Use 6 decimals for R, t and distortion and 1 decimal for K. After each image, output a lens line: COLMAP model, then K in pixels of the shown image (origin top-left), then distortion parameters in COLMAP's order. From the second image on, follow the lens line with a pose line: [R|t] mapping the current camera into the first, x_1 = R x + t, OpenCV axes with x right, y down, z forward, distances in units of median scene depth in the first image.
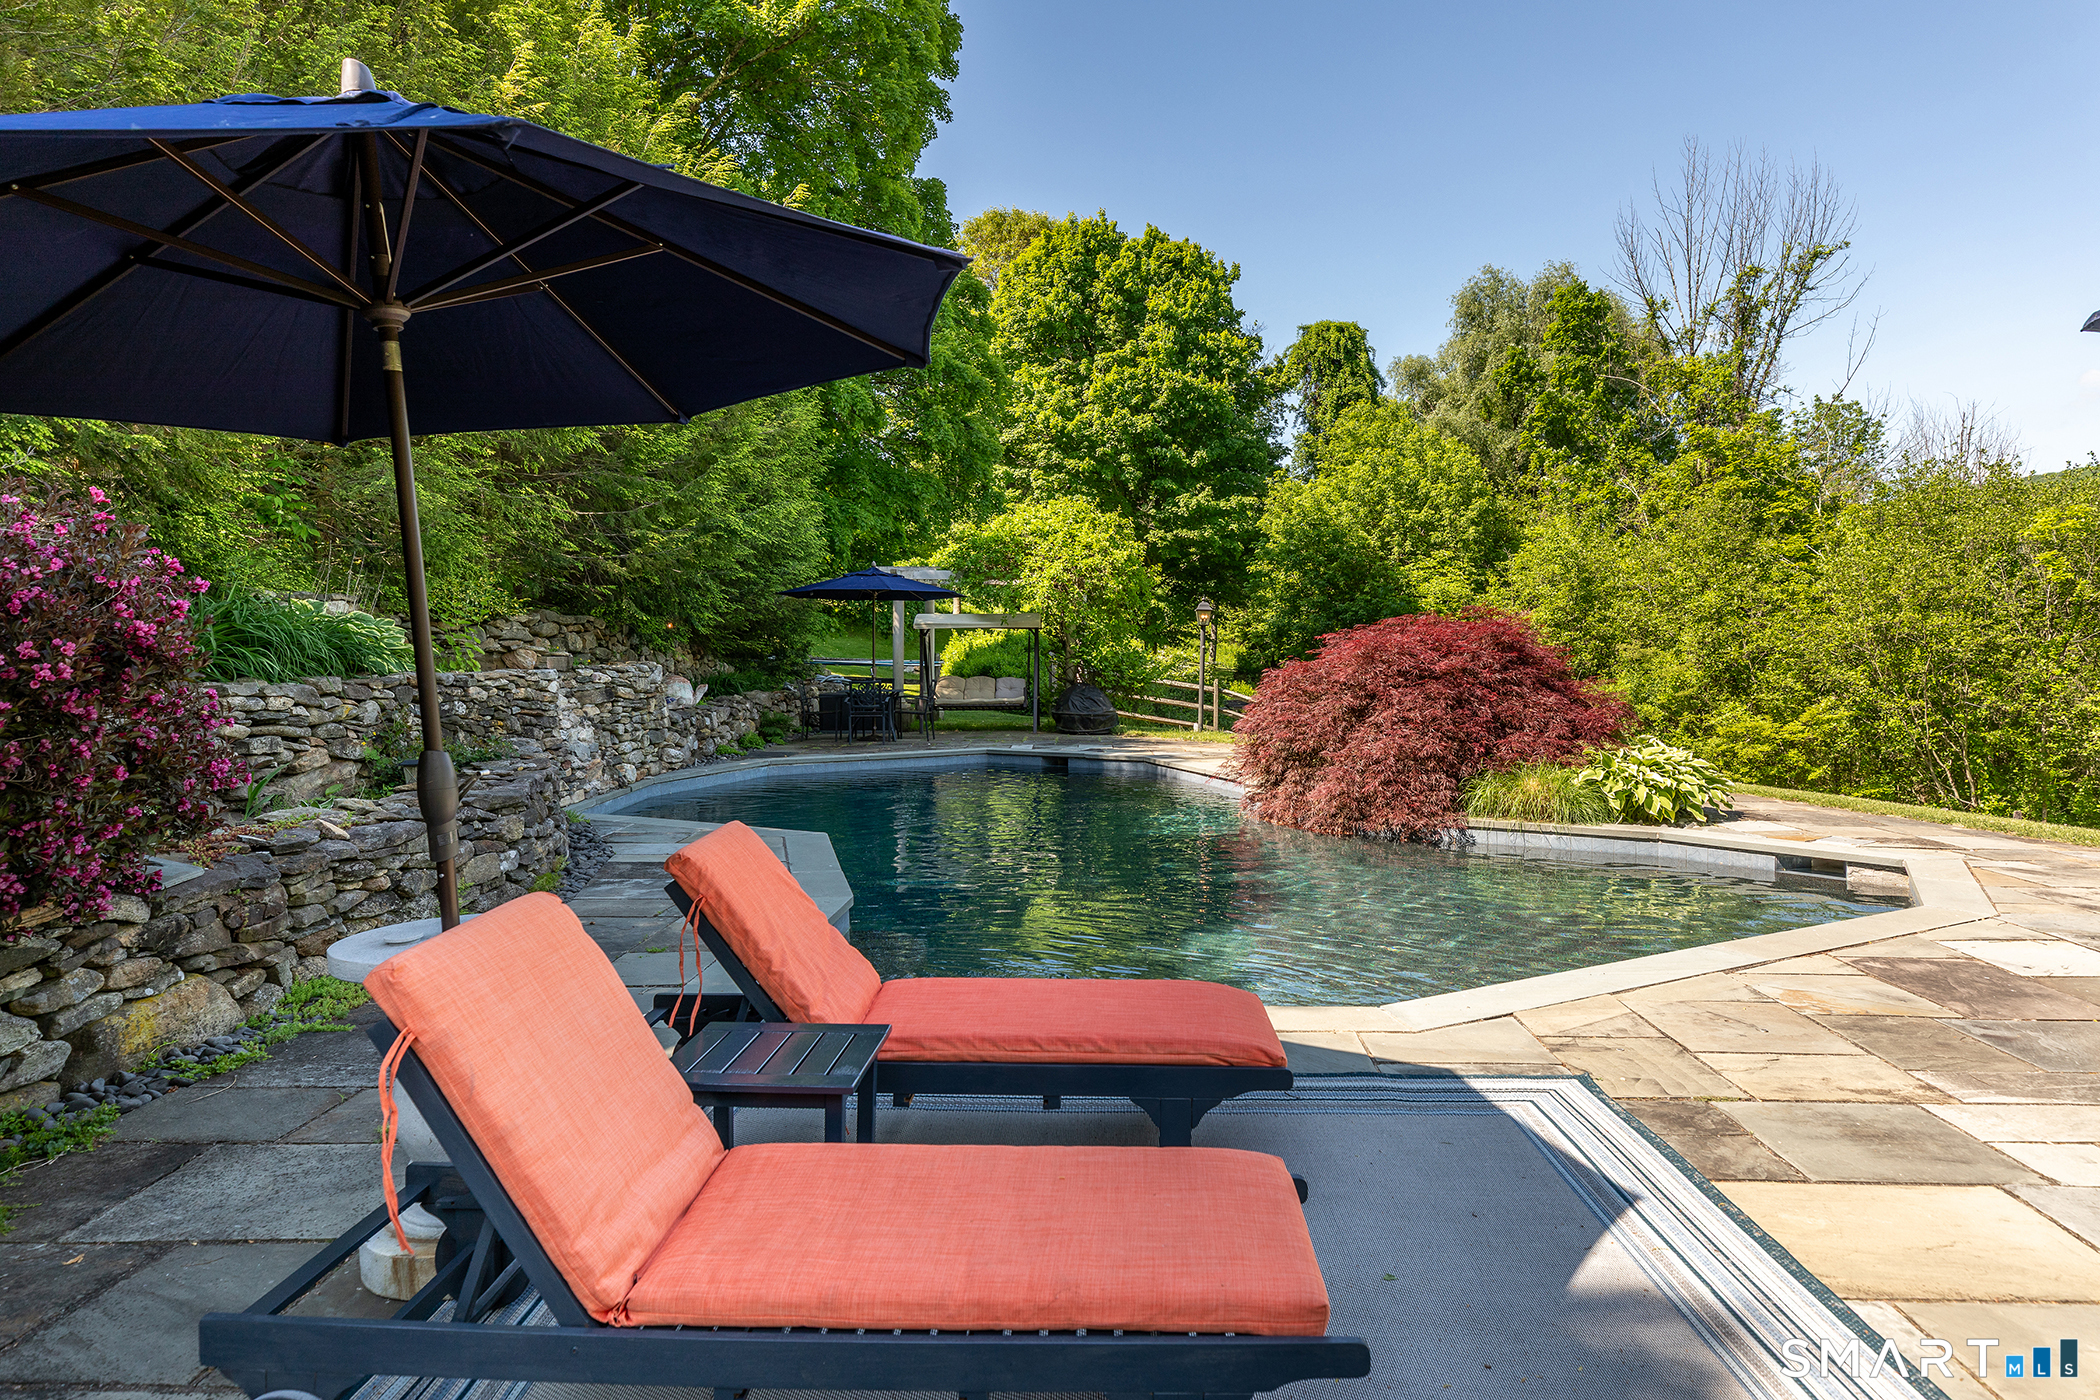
lens RADIAL K [[1320.7, 0, 1060.8], [0, 1320.7, 707.2], [0, 0, 1]] dist [0.062654, -0.060735]
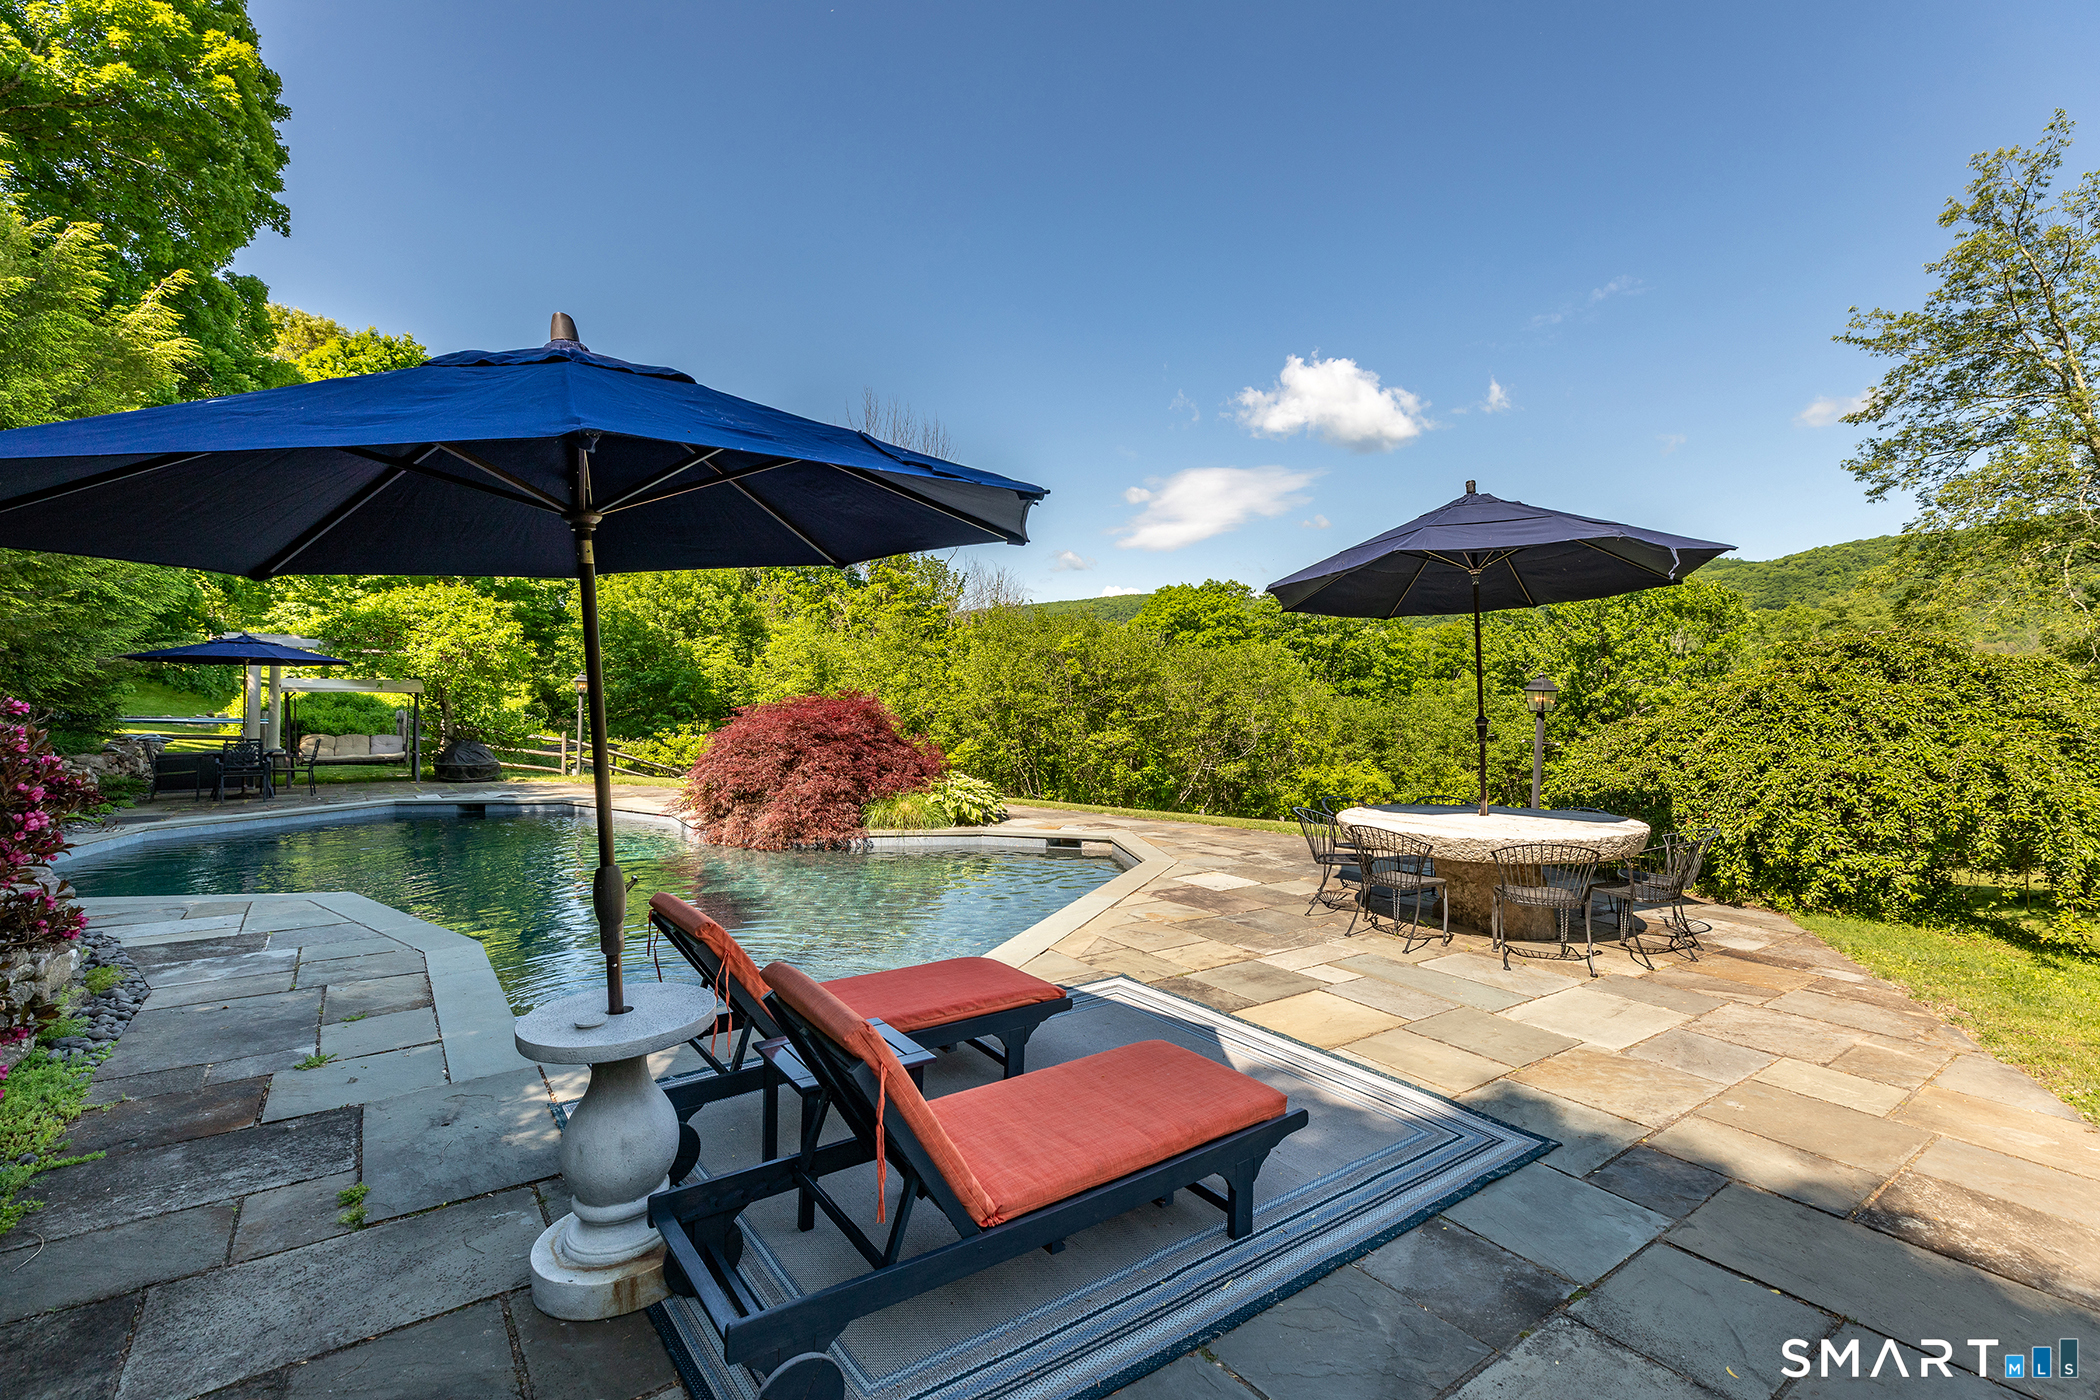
lens RADIAL K [[923.2, 0, 1049.6], [0, 923.2, 705.7], [0, 0, 1]] dist [0.033600, -0.013391]
pose [[0.789470, 0.004523, 0.613772, -0.192429], [0.020036, 0.999250, -0.033136, -0.022502], [-0.613461, 0.038457, 0.788788, 0.014637]]
